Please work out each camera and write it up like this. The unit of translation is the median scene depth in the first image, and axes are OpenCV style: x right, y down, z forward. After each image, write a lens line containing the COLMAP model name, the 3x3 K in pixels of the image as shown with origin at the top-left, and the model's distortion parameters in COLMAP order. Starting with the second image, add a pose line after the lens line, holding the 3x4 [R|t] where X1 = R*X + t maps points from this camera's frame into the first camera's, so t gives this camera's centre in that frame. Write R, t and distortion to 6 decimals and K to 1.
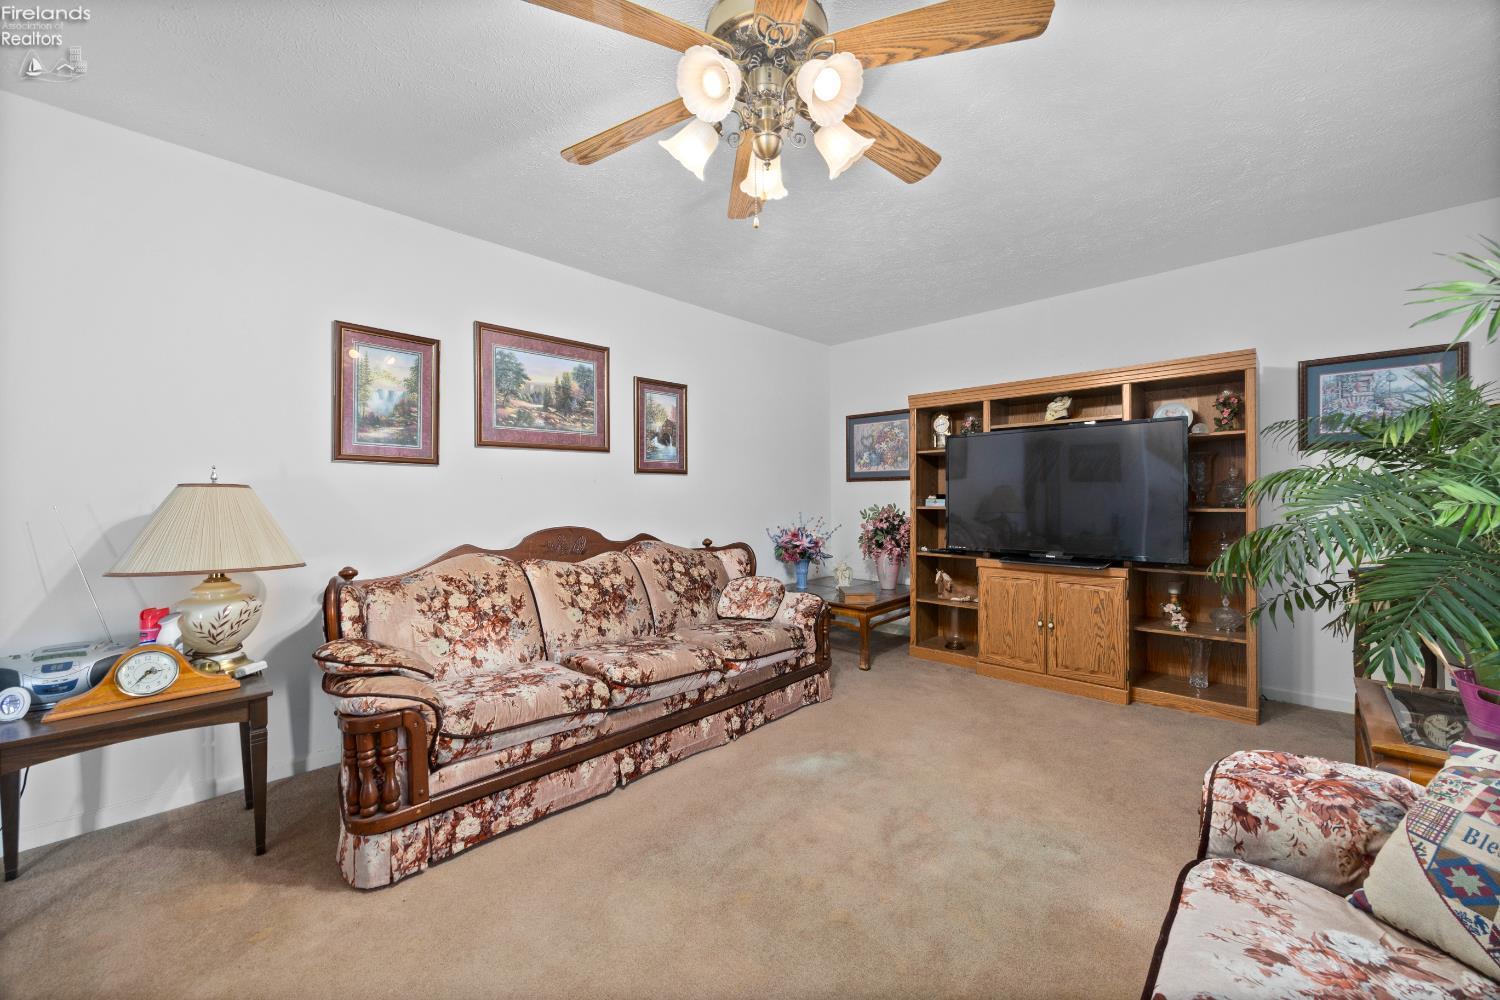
lens RADIAL K [[571.2, 0, 744.1], [0, 571.2, 495.0], [0, 0, 1]] dist [-0.004080, 0.000382]
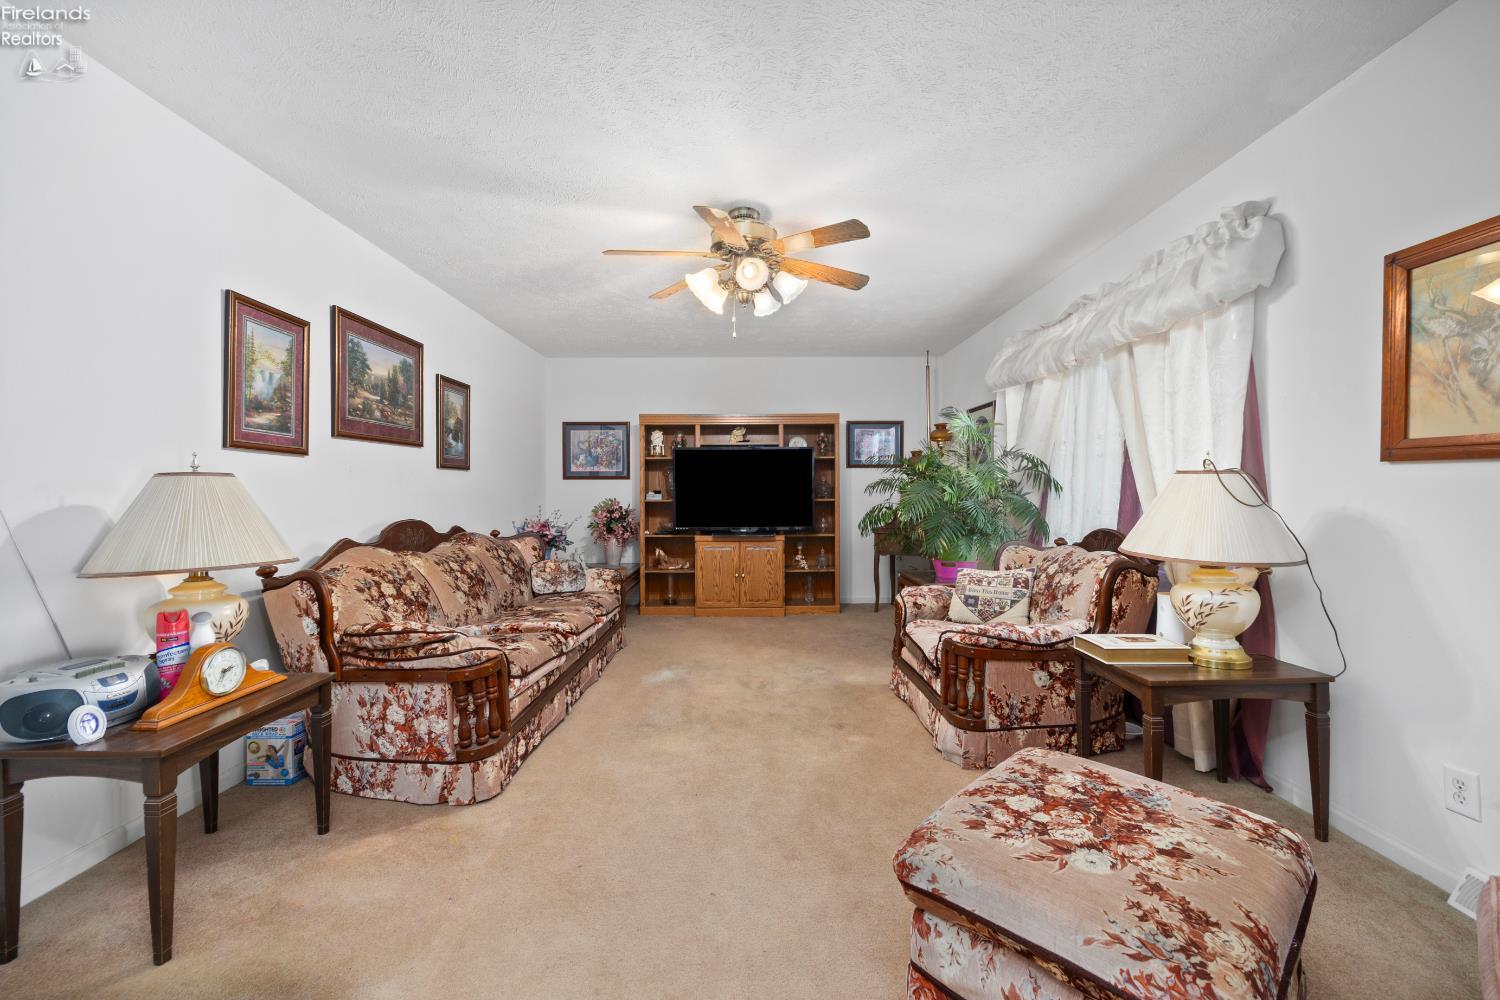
lens RADIAL K [[571.2, 0, 761.1], [0, 571.2, 494.4], [0, 0, 1]] dist [-0.004080, 0.000382]
pose [[0.719288, -0.000424, 0.694712, -0.558544], [-0.000951, 0.999998, 0.001595, 0.008131], [-0.694711, -0.001808, 0.719287, -0.164279]]
